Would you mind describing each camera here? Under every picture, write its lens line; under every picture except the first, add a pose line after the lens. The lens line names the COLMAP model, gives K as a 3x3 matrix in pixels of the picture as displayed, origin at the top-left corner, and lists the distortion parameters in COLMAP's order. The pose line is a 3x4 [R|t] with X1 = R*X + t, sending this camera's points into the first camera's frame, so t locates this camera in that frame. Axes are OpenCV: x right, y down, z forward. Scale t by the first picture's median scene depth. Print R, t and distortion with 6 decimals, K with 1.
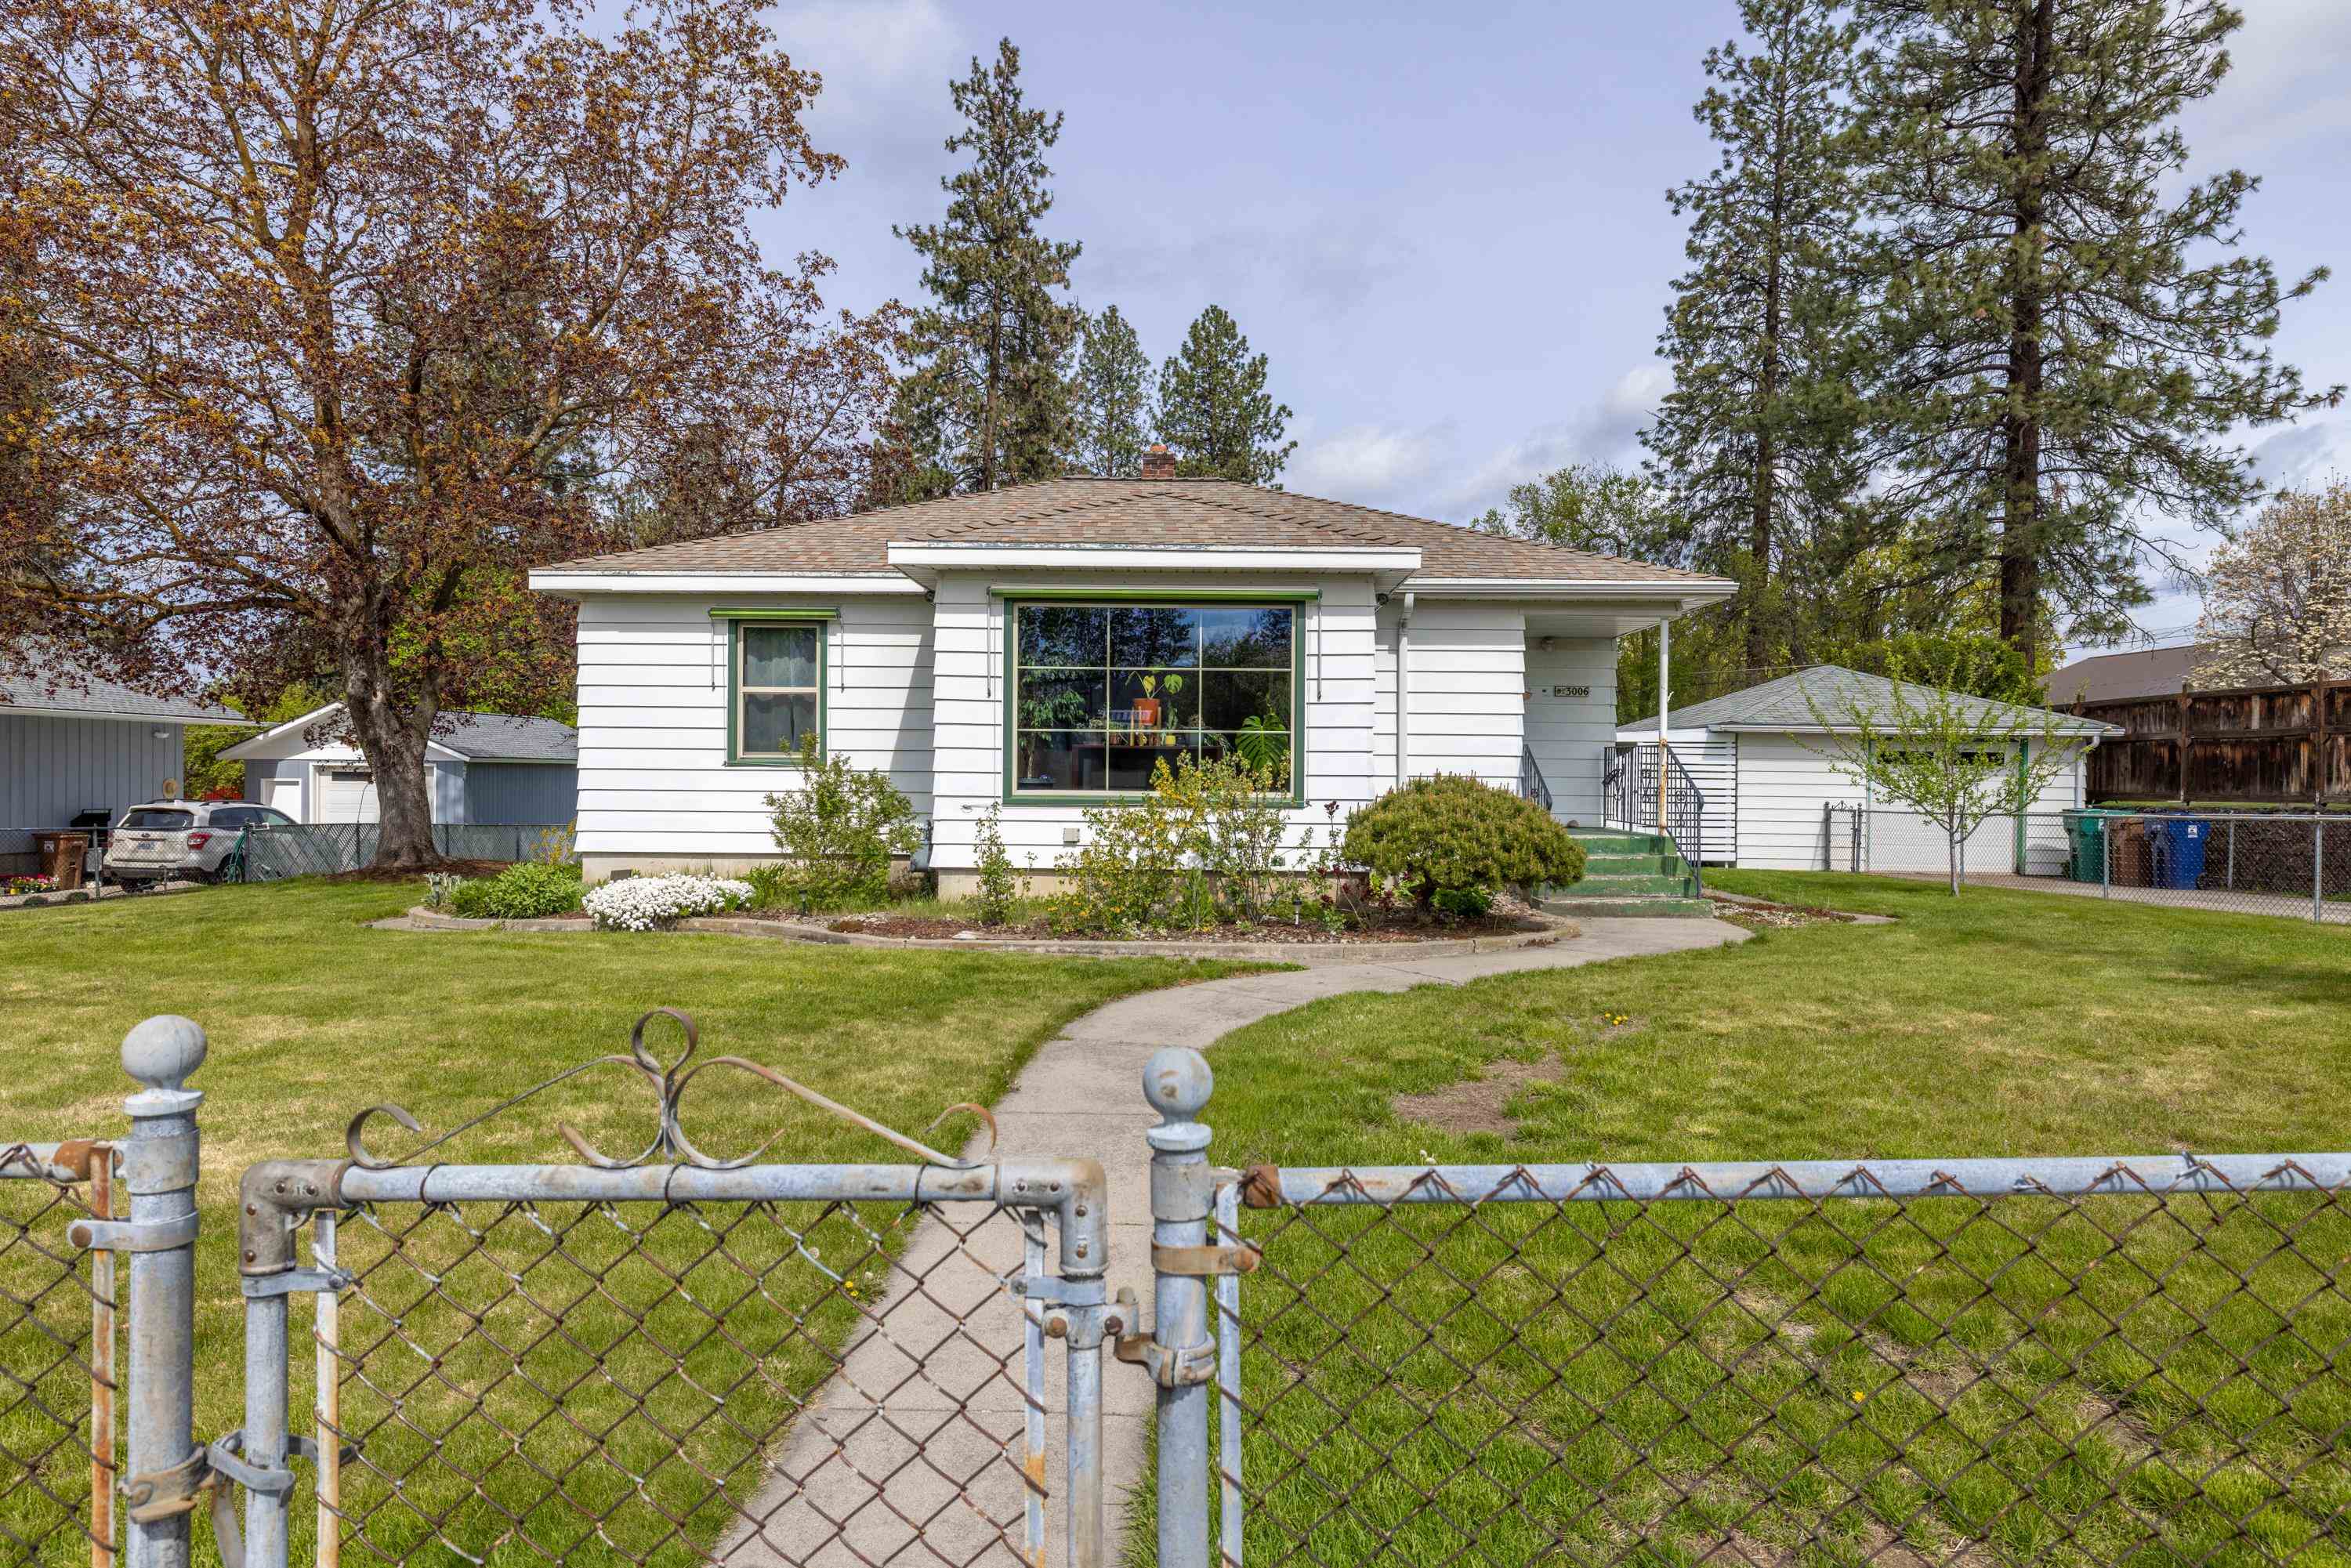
lens RADIAL K [[1500.3, 0, 1216.1], [0, 1500.3, 780.7], [0, 0, 1]] dist [0.002870, -0.005255]
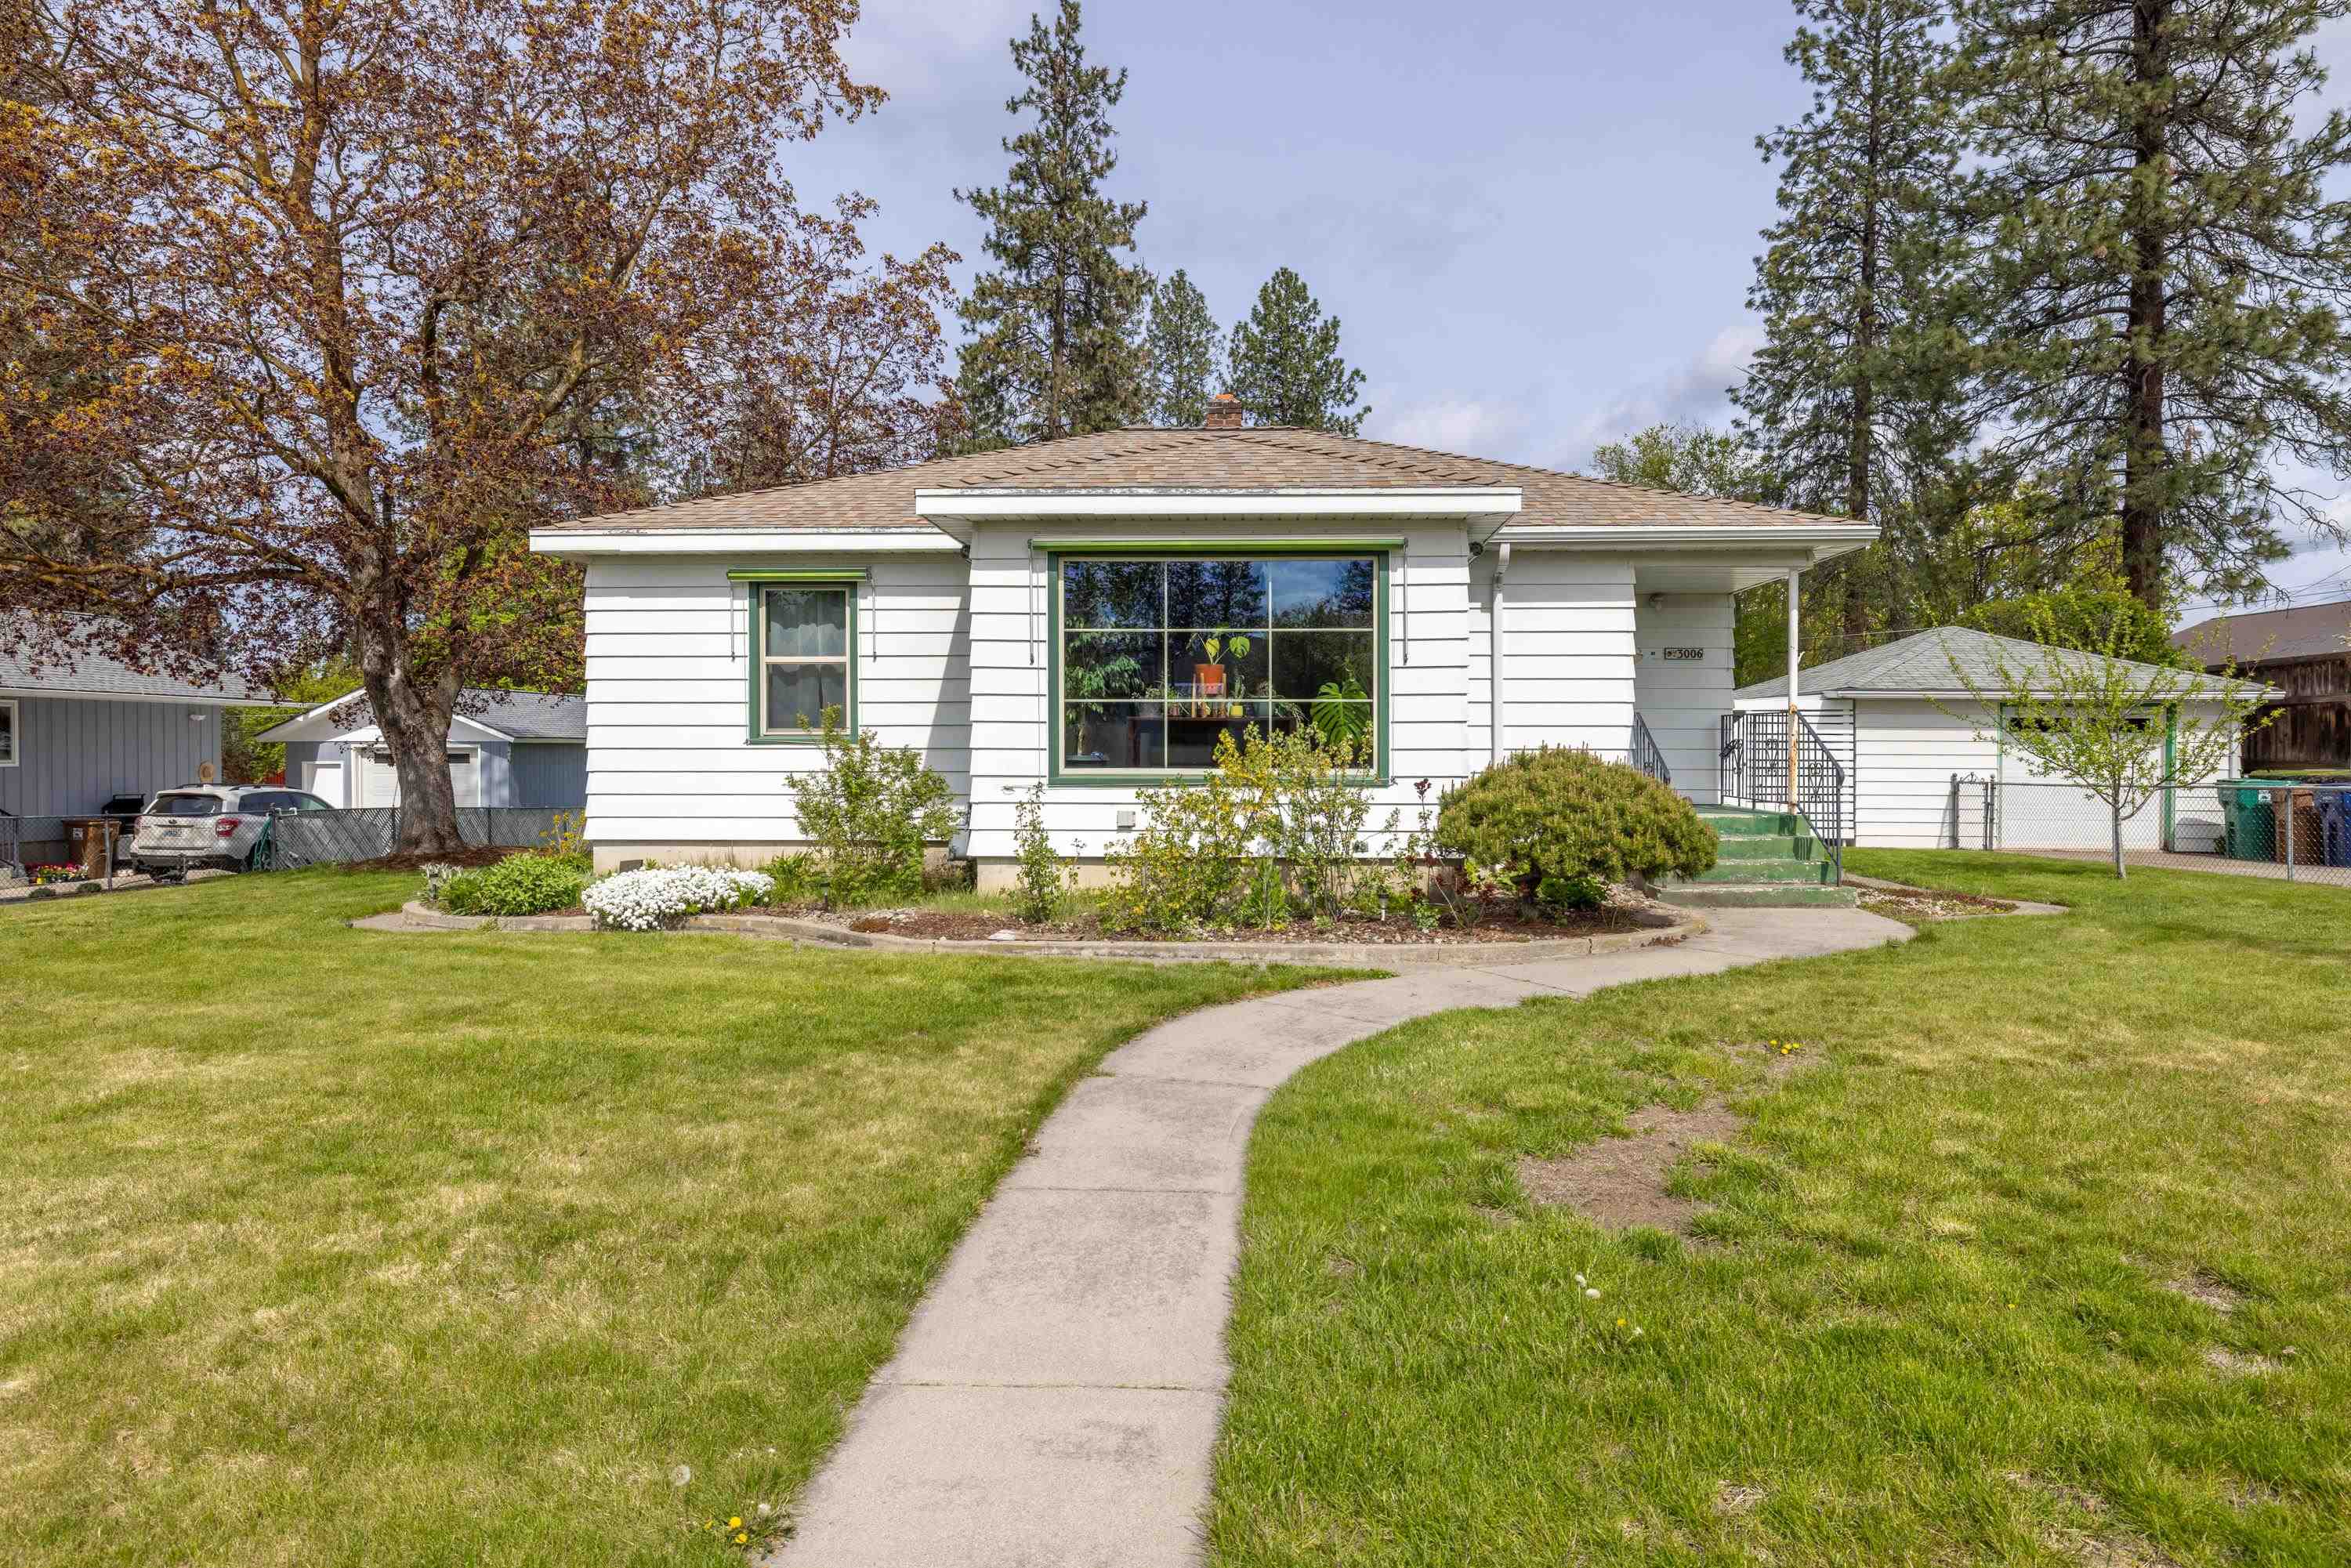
lens RADIAL K [[1500.3, 0, 1243.9], [0, 1500.3, 762.2], [0, 0, 1]] dist [0.002870, -0.005255]
pose [[0.999484, -0.007831, -0.031153, 0.000573], [0.007963, 0.999960, 0.004112, -0.000171], [0.031120, -0.004358, 0.999506, 0.060963]]
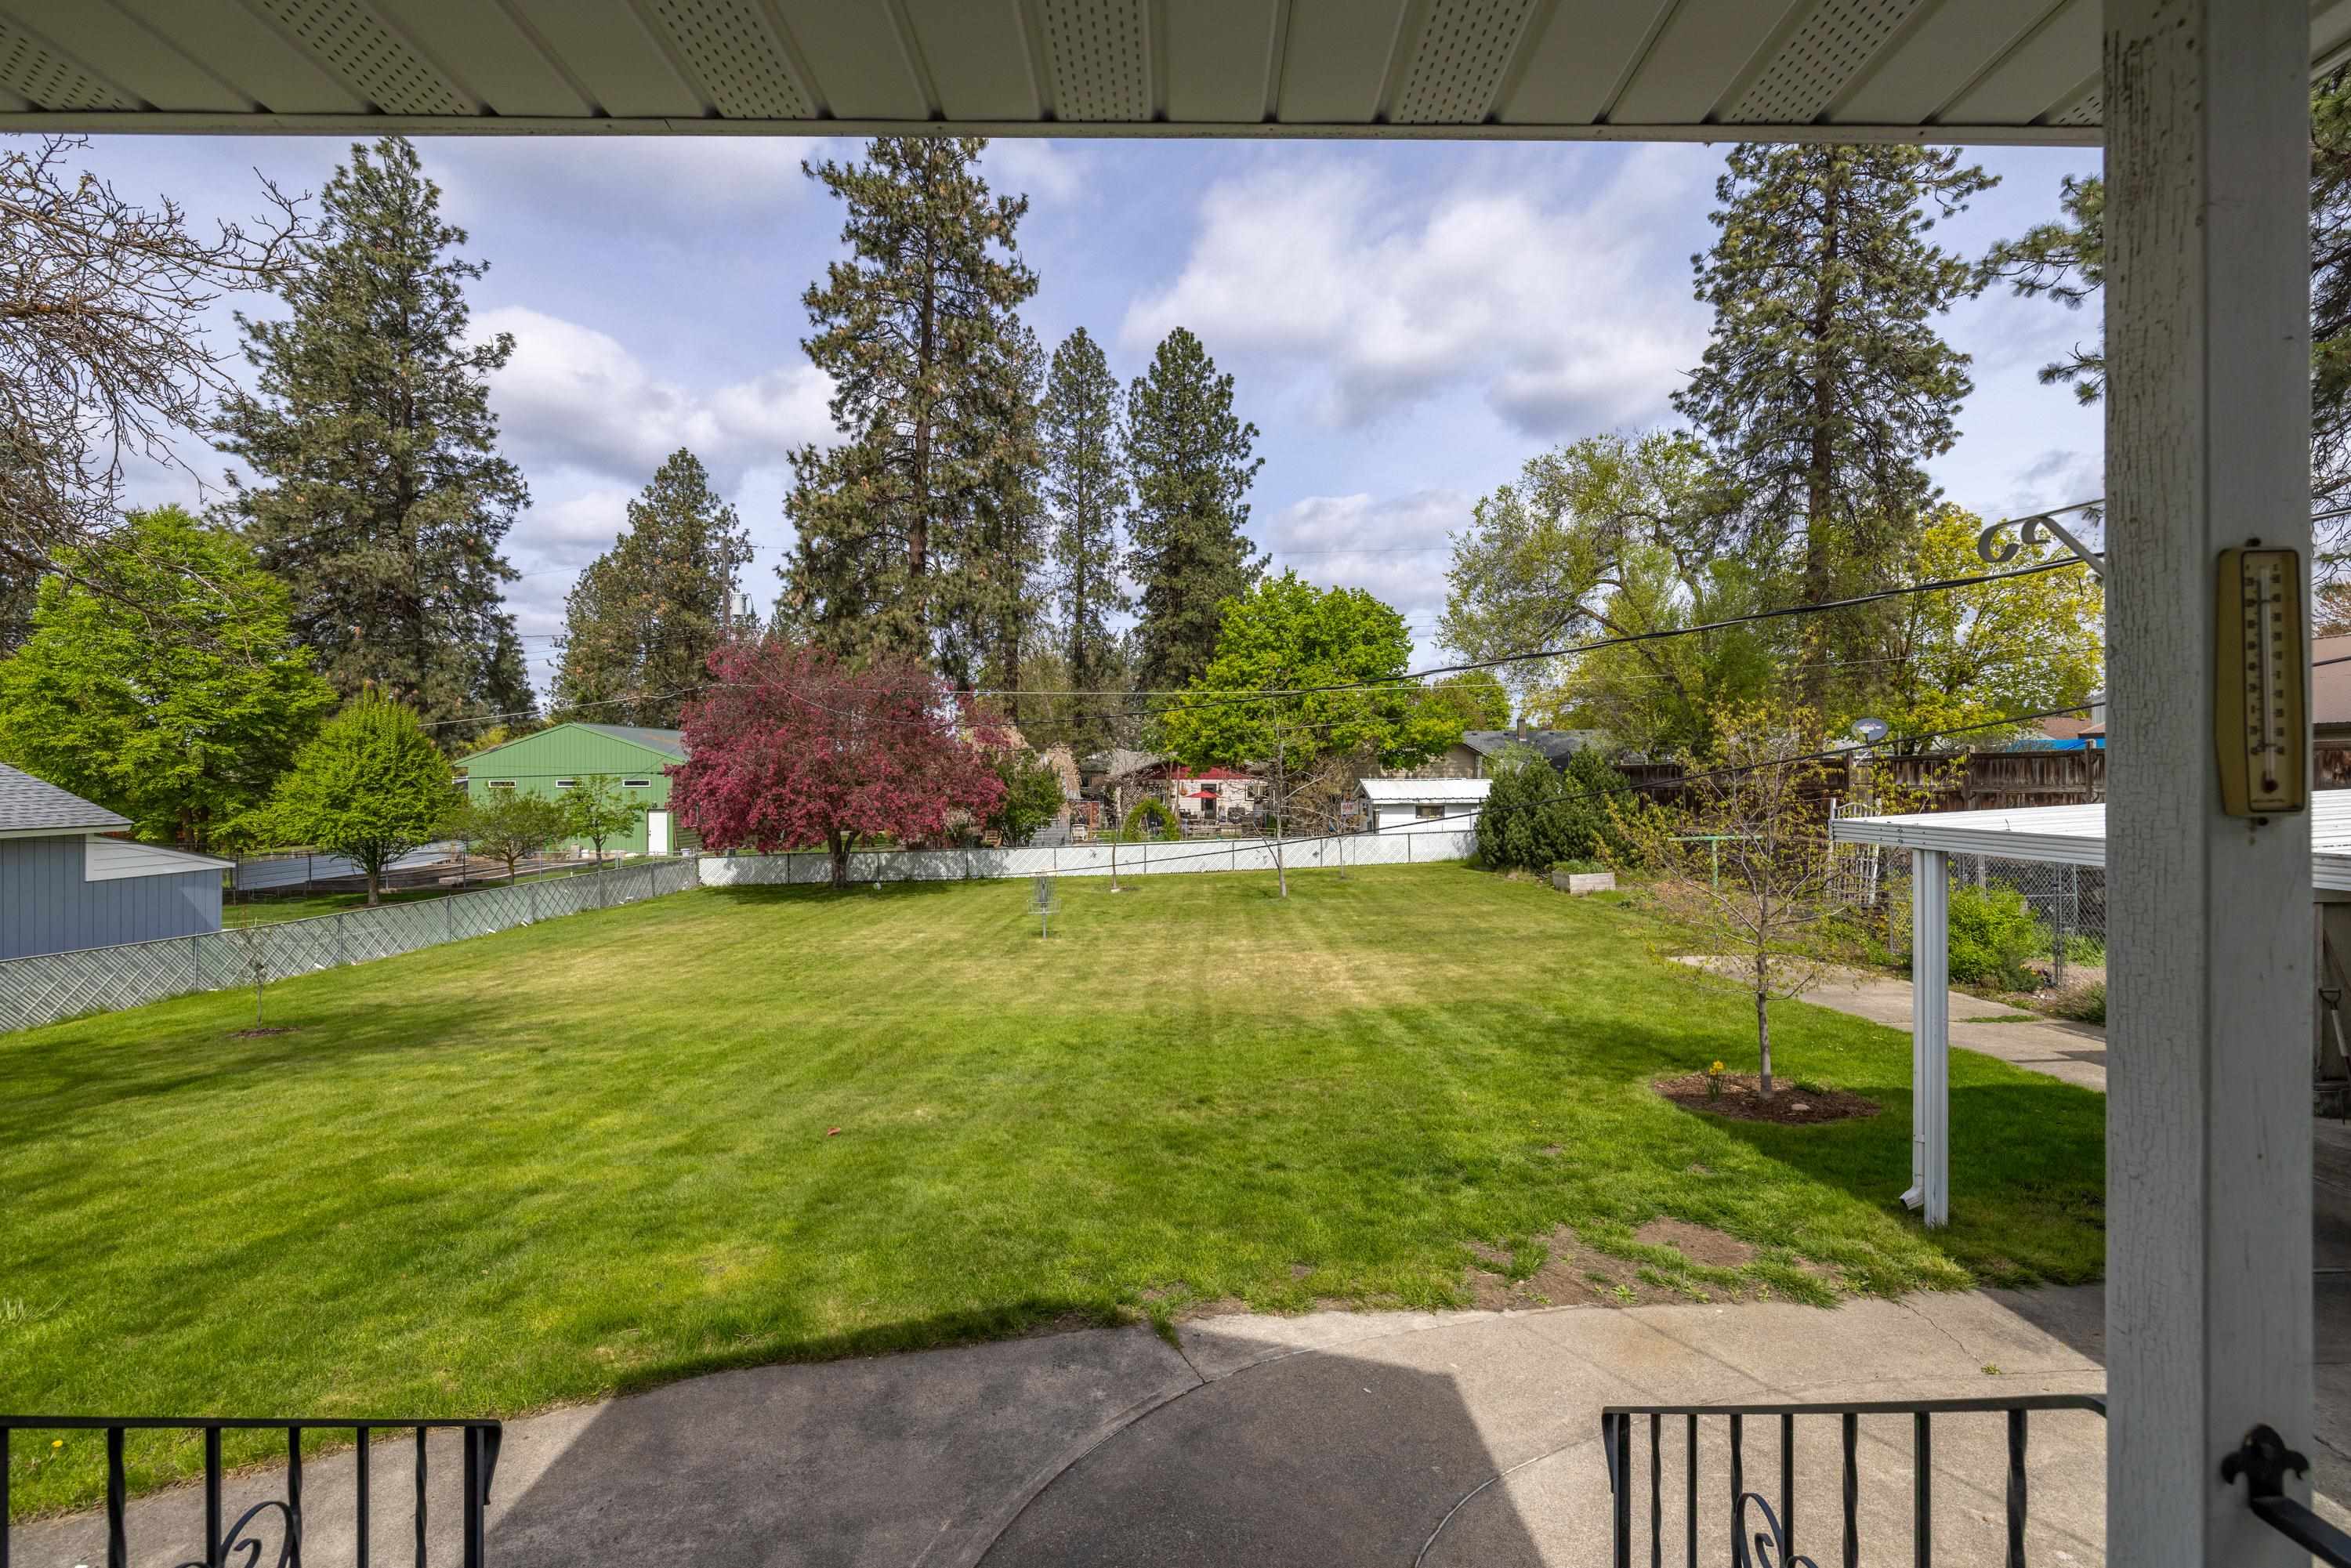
lens RADIAL K [[1015.5, 0, 1204.4], [0, 1015.5, 775.5], [0, 0, 1]] dist [0.004007, 0.000162]
pose [[0.999766, -0.016861, 0.013532, 0.000881], [0.016879, 0.999857, -0.001197, -0.031618], [-0.013510, 0.001425, 0.999908, 0.826071]]
